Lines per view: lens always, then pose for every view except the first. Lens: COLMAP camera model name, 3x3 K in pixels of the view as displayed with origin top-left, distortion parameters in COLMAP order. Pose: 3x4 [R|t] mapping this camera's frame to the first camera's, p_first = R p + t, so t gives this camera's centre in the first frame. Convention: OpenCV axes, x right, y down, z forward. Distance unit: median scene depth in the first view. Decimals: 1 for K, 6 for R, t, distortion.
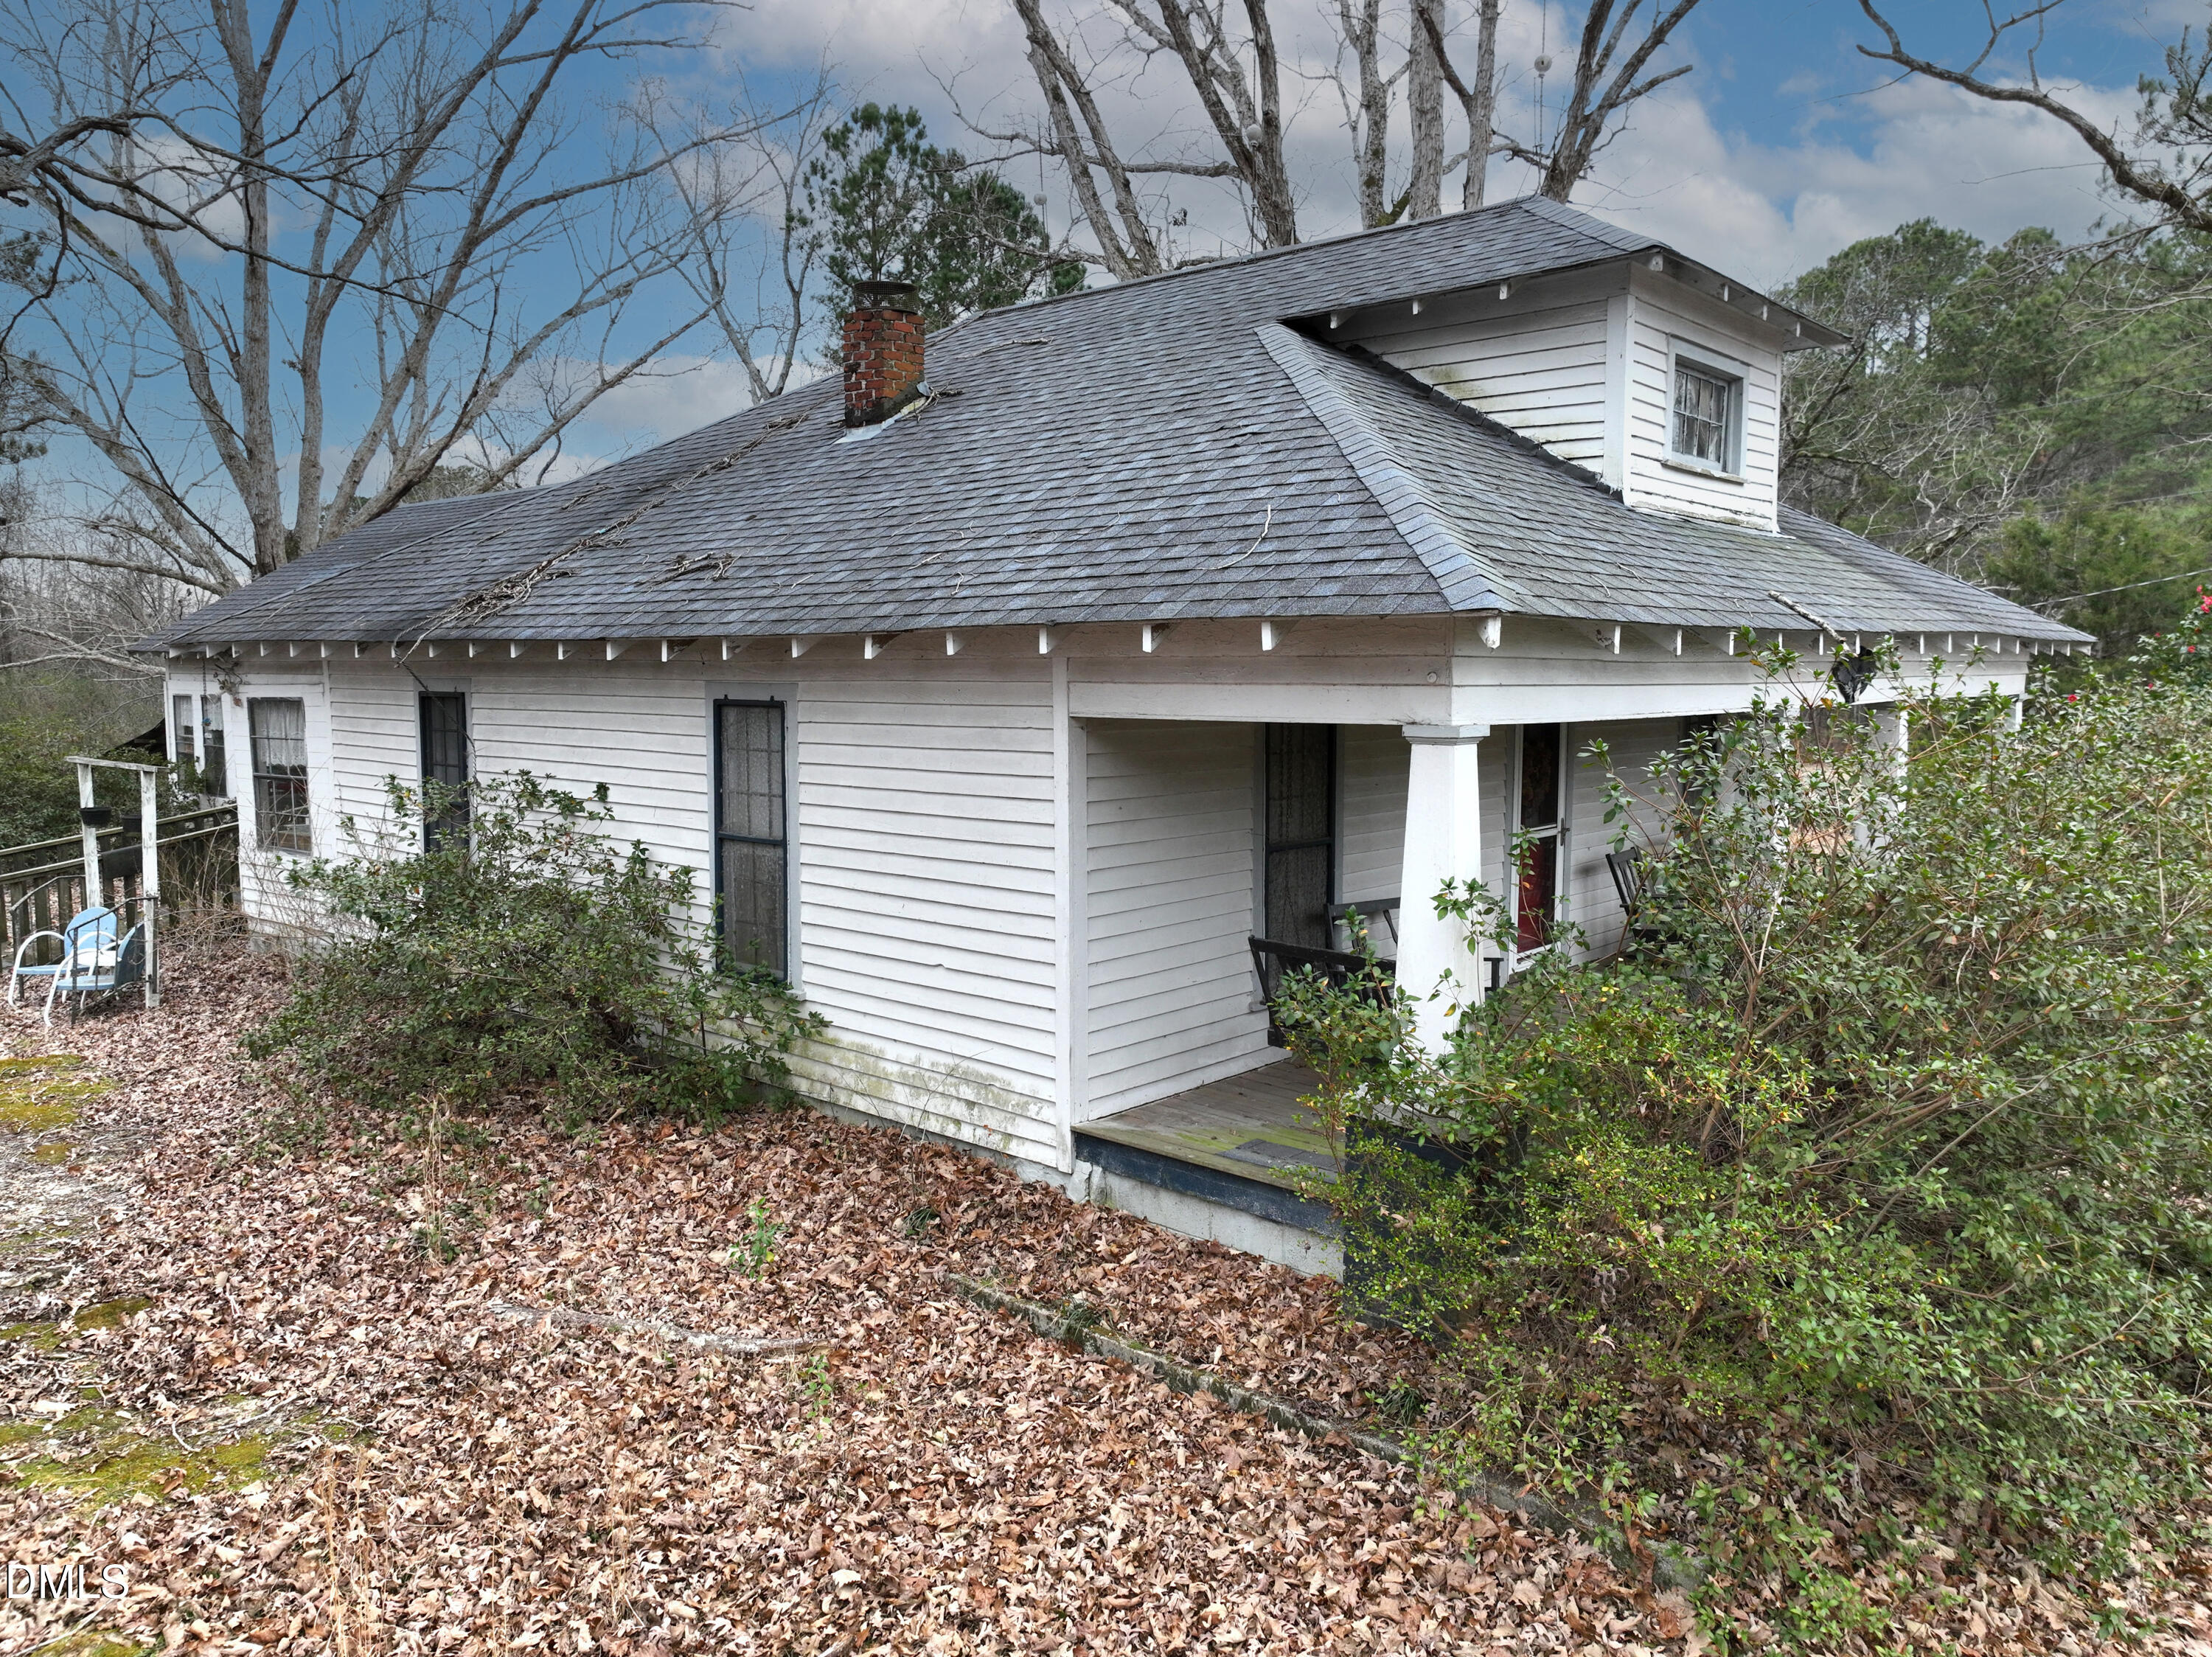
lens RADIAL K [[1566.2, 0, 1106.0], [0, 1566.2, 828.5], [0, 0, 1]] dist [-0.003381, 0.019507]
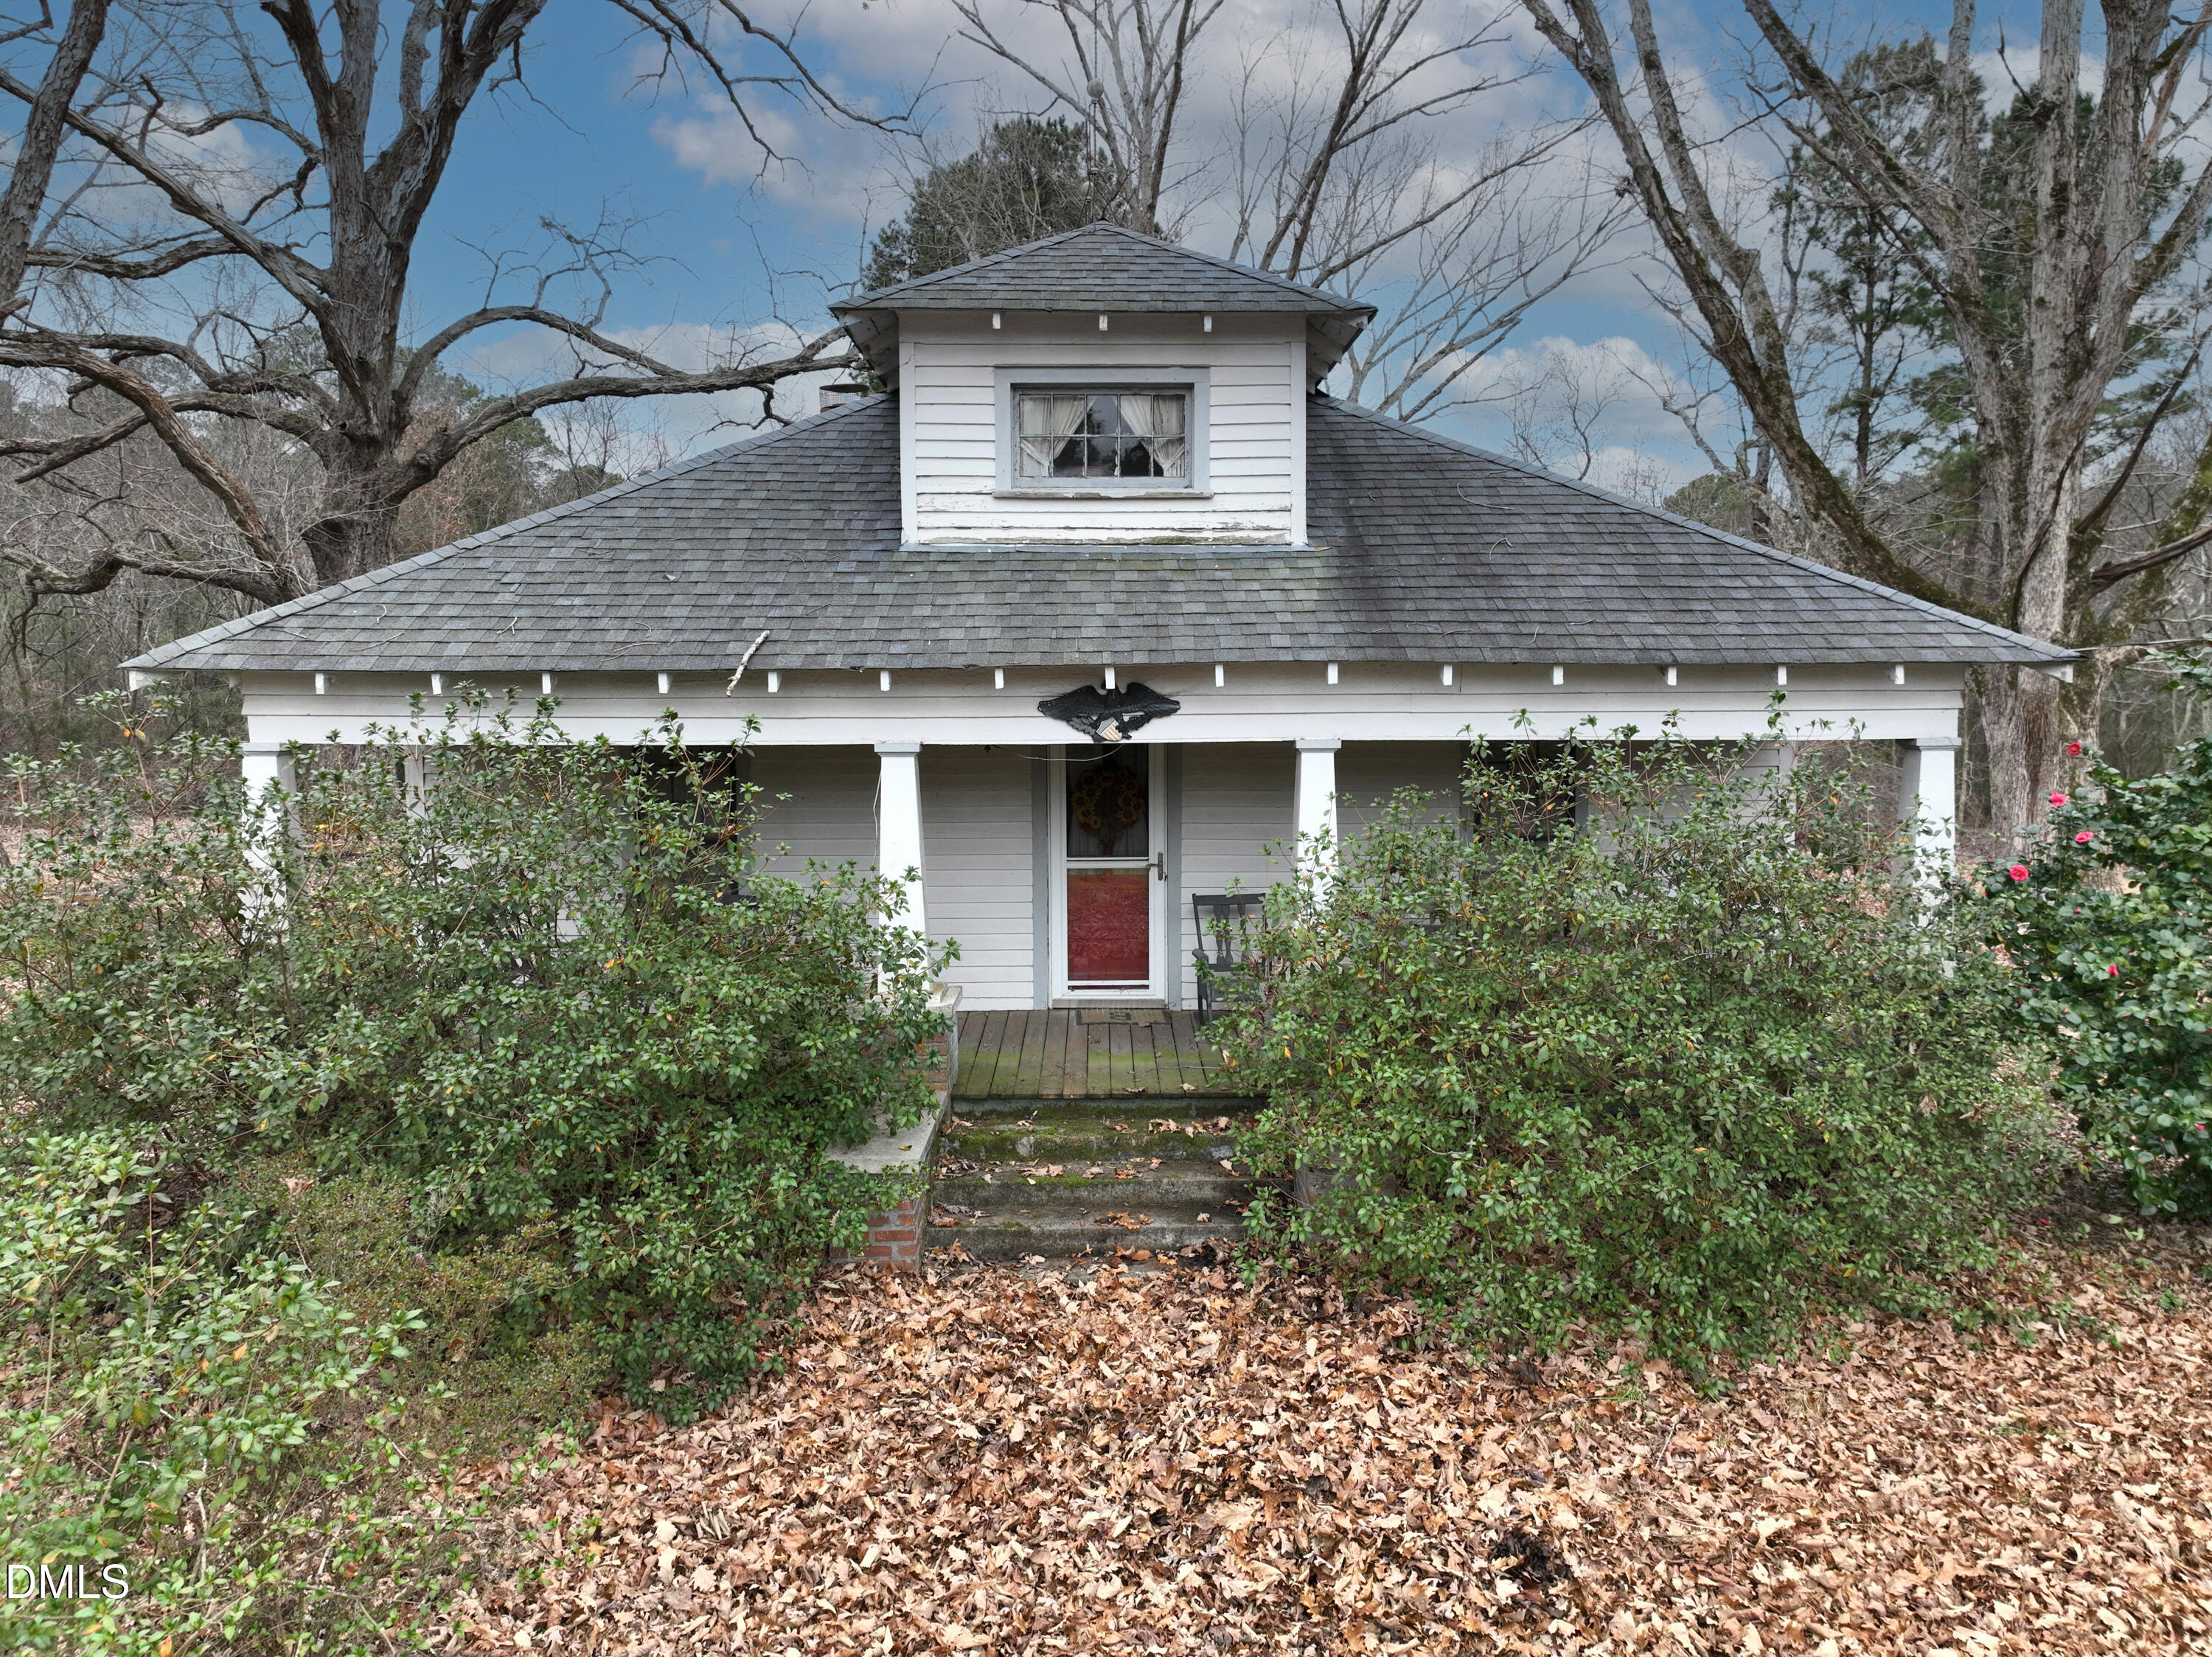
lens RADIAL K [[1549.1, 0, 1106.0], [0, 1549.1, 828.5], [0, 0, 1]] dist [0.001310, -0.000108]
pose [[0.669639, 0.072707, -0.739120, 1.067355], [-0.071853, 0.996870, 0.032964, -0.055440], [0.739203, 0.031034, 0.672767, 0.369919]]
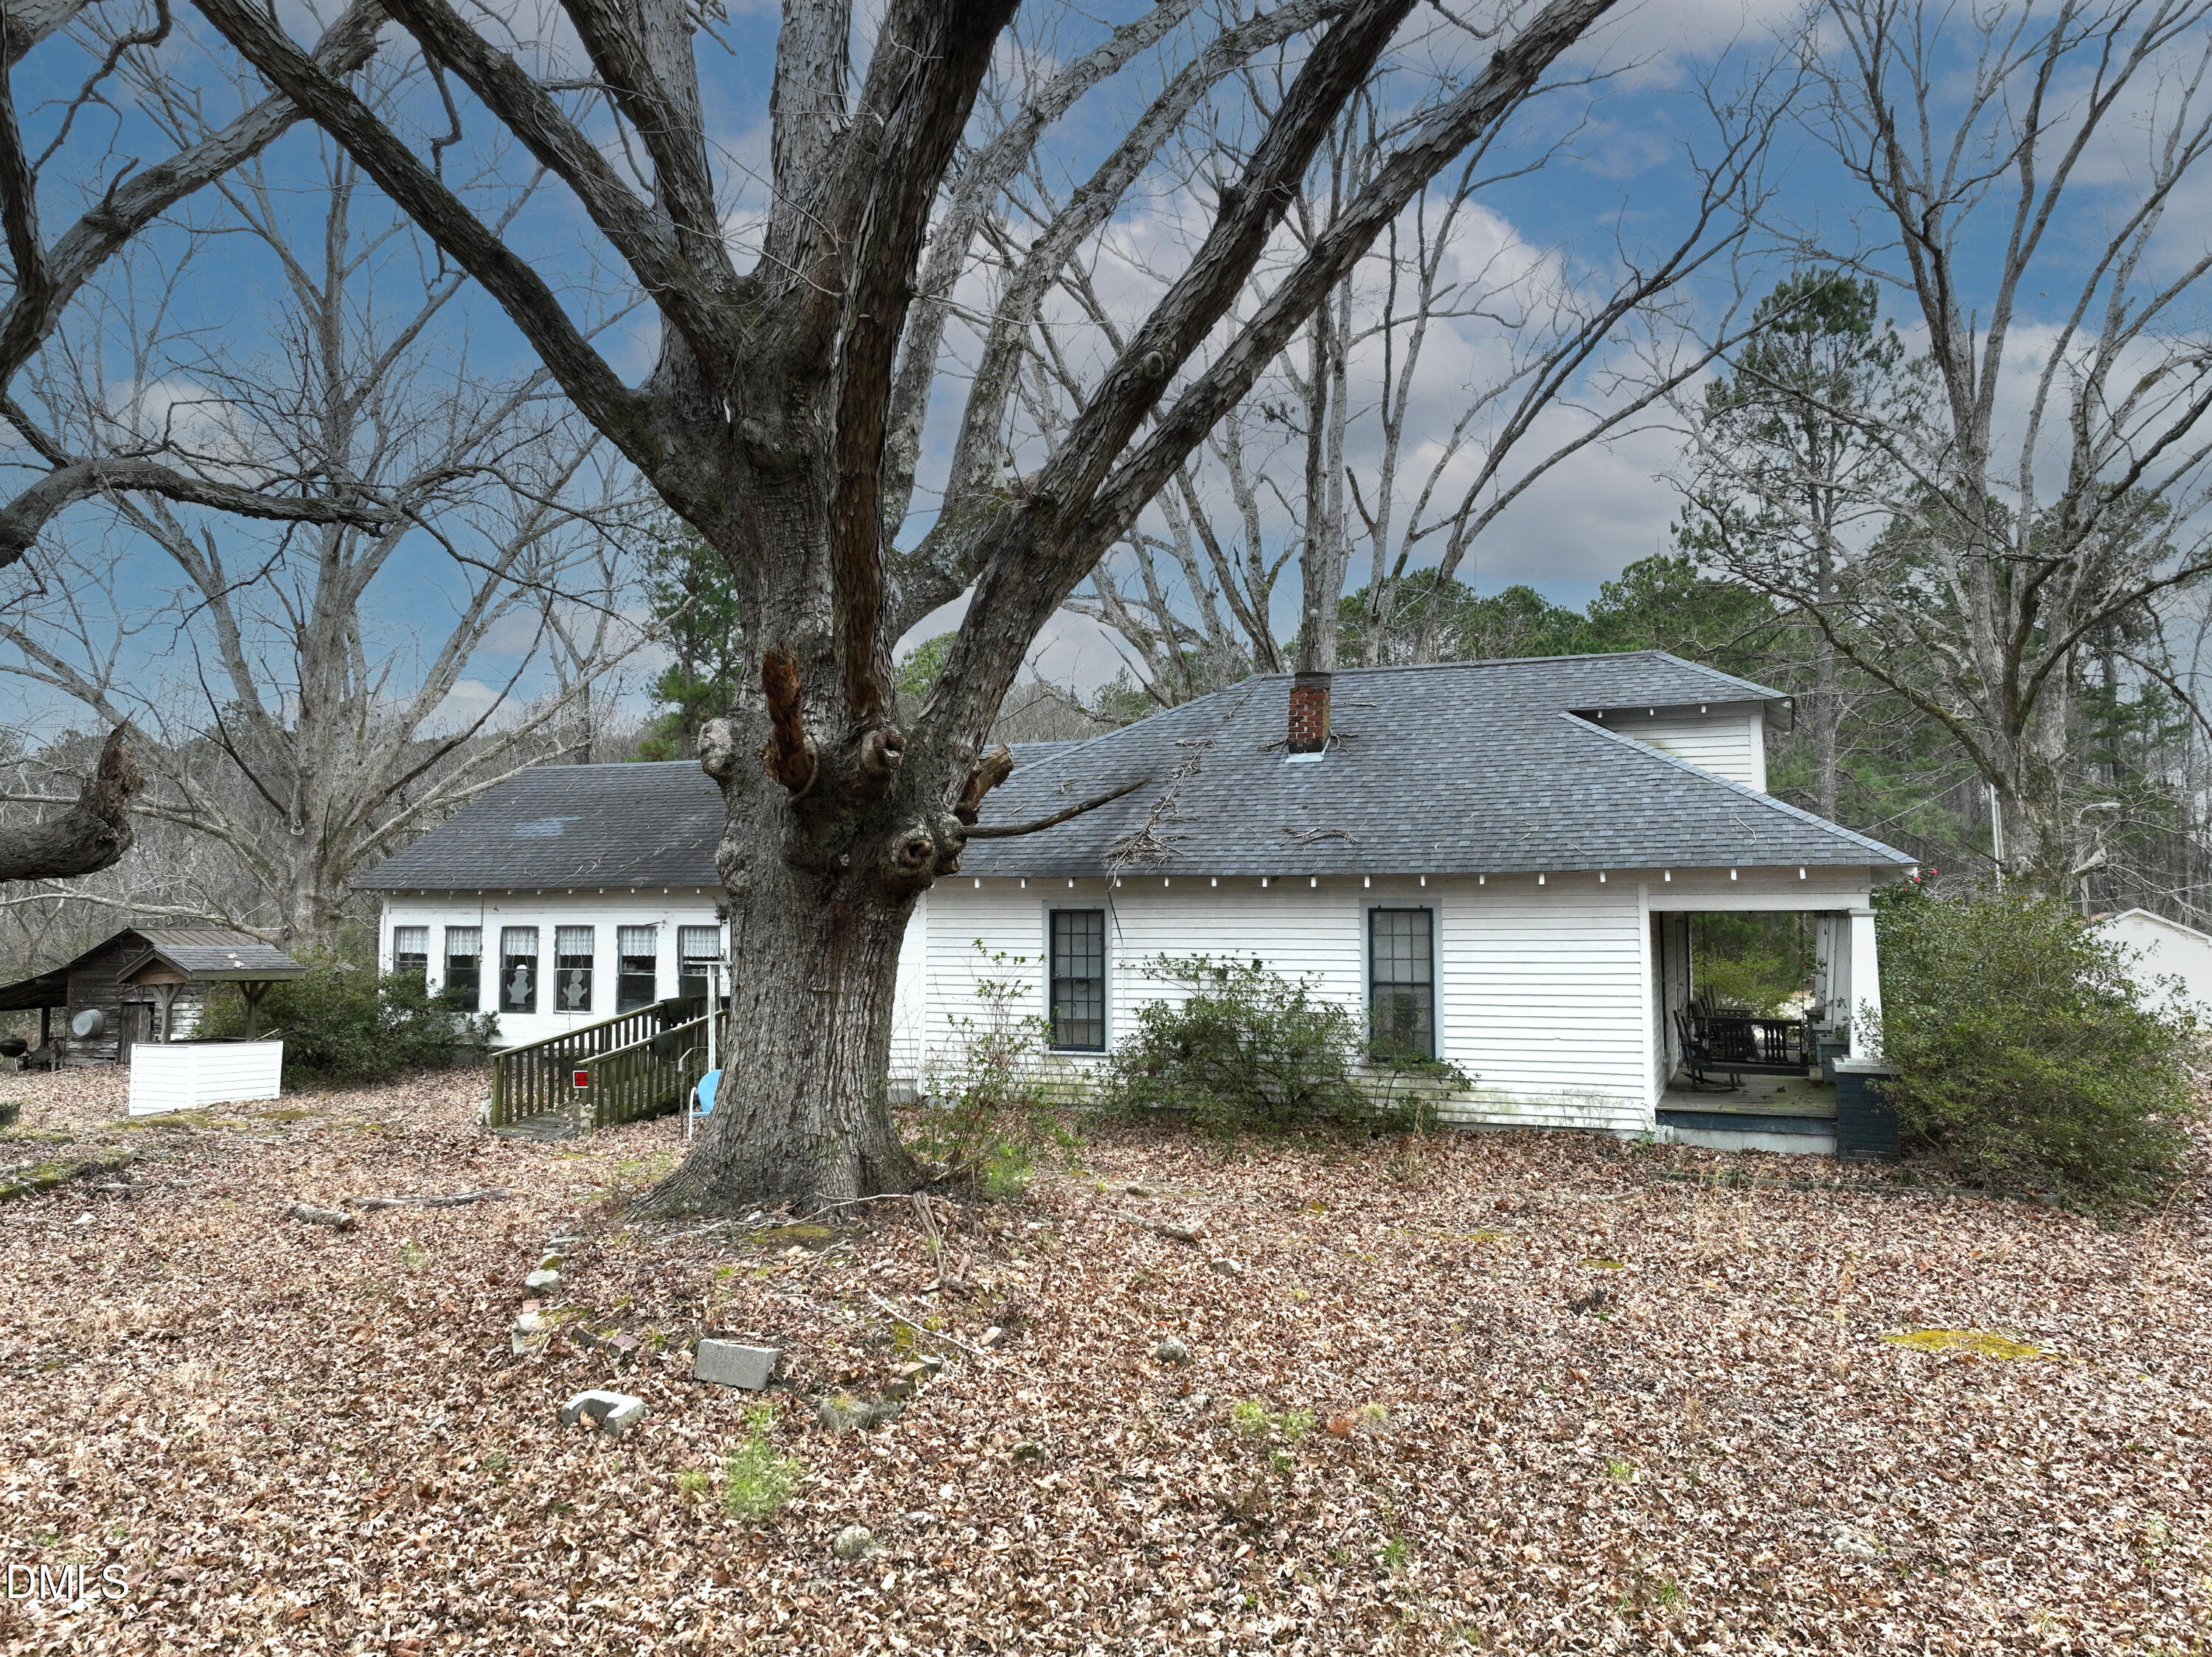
lens RADIAL K [[1549.1, 0, 1106.0], [0, 1549.1, 828.5], [0, 0, 1]] dist [0.001310, -0.000108]
pose [[0.943093, 0.012950, 0.332276, -1.032545], [0.039078, 0.988001, -0.149422, 0.075716], [-0.330224, 0.153904, 0.931271, -0.541779]]
